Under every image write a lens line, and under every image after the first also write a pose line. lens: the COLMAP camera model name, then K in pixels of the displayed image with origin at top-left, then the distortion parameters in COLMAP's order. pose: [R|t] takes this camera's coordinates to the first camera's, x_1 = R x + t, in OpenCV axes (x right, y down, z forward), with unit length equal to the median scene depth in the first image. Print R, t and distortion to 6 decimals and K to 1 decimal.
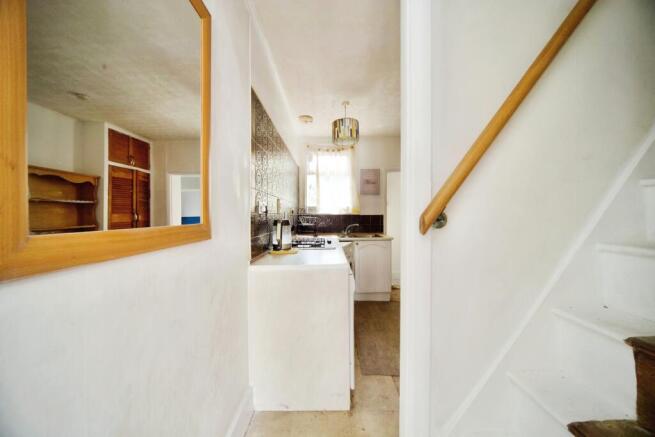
lens RADIAL K [[234.9, 0, 325.1], [0, 234.9, 215.8], [0, 0, 1]] dist [-0.003510, 0.000005]
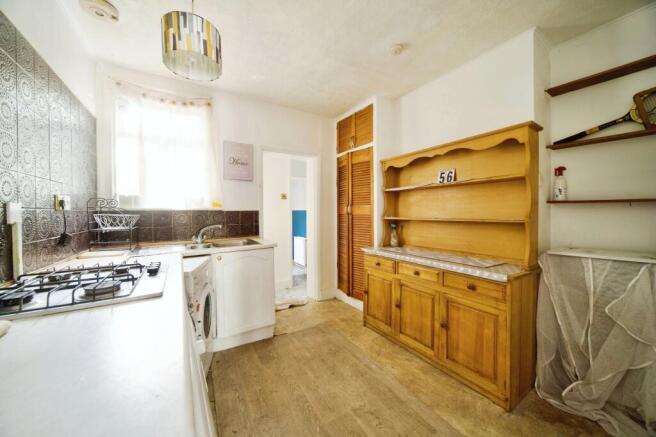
lens RADIAL K [[235.3, 0, 325.6], [0, 235.3, 215.8], [0, 0, 1]] dist [-0.003510, 0.000005]
pose [[0.842514, -0.012991, 0.538518, 0.037576], [0.008731, 0.999907, 0.010461, 0.006573], [-0.538603, -0.004112, 0.842549, 0.308211]]
